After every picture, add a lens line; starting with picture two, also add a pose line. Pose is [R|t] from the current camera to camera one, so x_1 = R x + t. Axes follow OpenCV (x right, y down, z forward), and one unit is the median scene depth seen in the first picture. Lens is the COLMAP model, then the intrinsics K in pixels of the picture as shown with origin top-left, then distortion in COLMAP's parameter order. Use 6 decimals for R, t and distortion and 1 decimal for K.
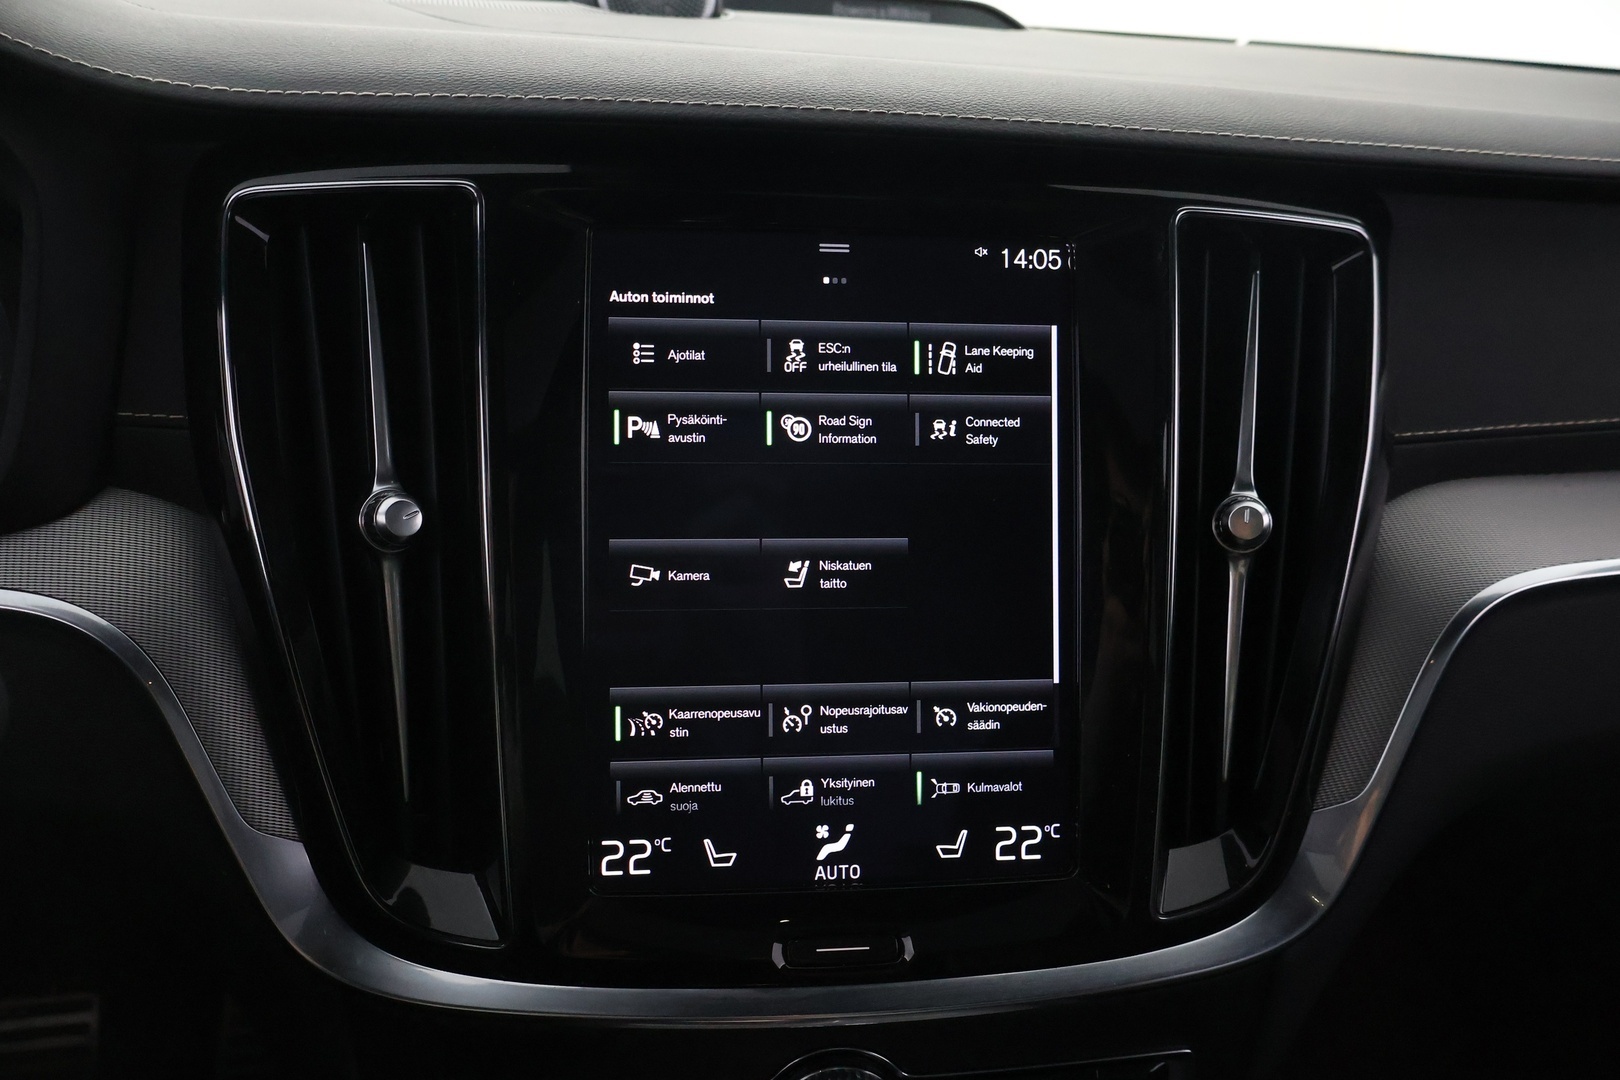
lens RADIAL K [[1375.2, 0, 816.7], [0, 1375.2, 544.9], [0, 0, 1]] dist [0.011172, -0.008446]
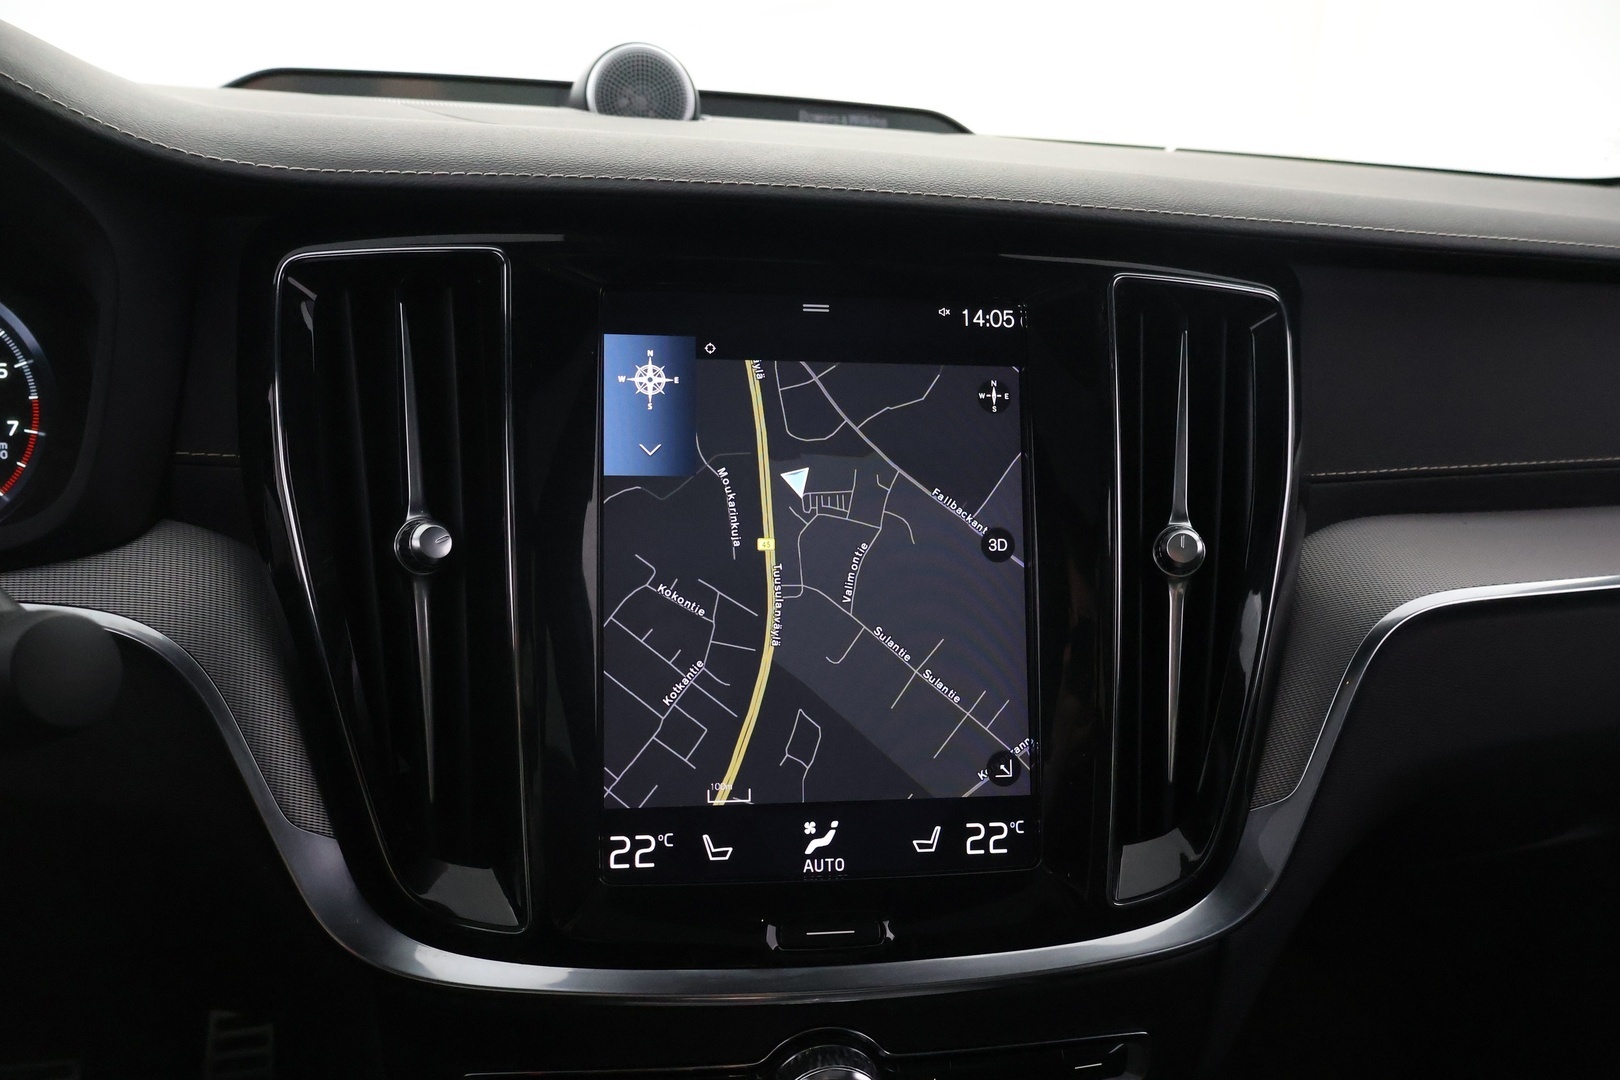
lens RADIAL K [[1373.7, 0, 810.0], [0, 1373.7, 540.0], [0, 0, 1]] dist [0.004343, 0.010565]
pose [[0.999463, -0.005935, 0.032211, -0.029869], [0.008569, 0.996574, -0.082258, 0.069026], [-0.031613, 0.082490, 0.996090, -0.115597]]
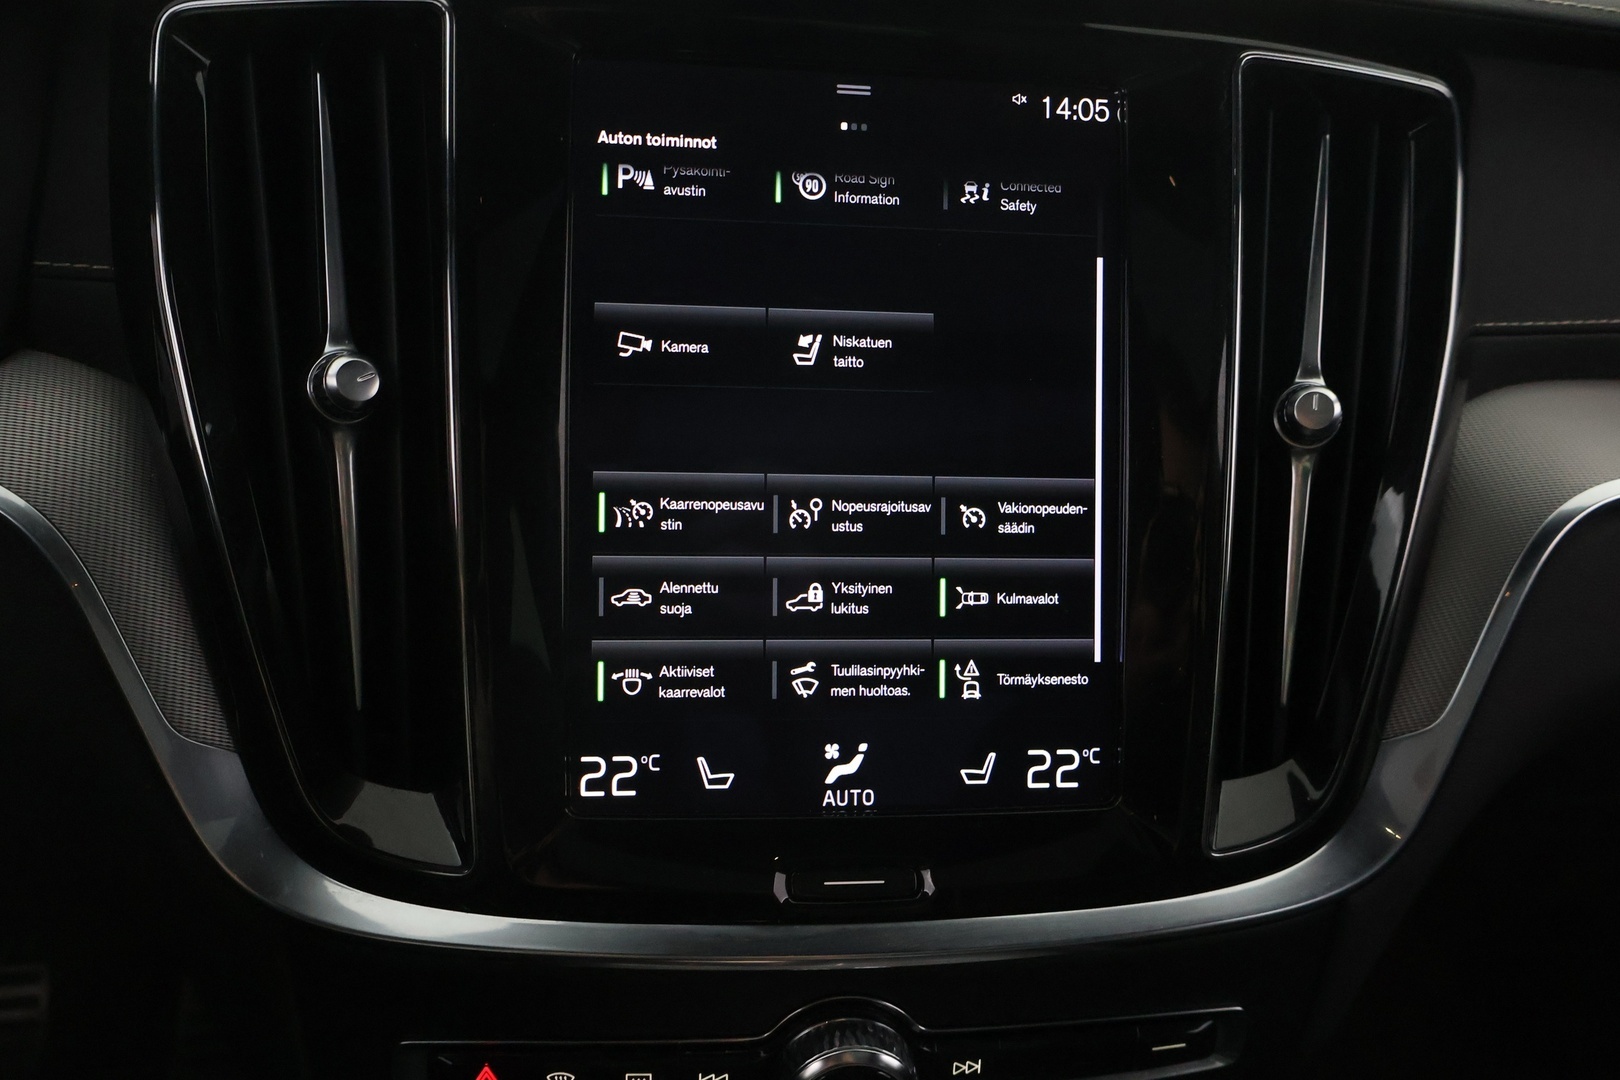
lens RADIAL K [[1375.2, 0, 816.7], [0, 1375.2, 544.9], [0, 0, 1]] dist [0.011172, -0.008446]
pose [[0.999909, 0.012635, 0.004808, -0.011515], [-0.012625, 0.999918, -0.002249, 0.078295], [-0.004836, 0.002188, 0.999986, 0.119203]]
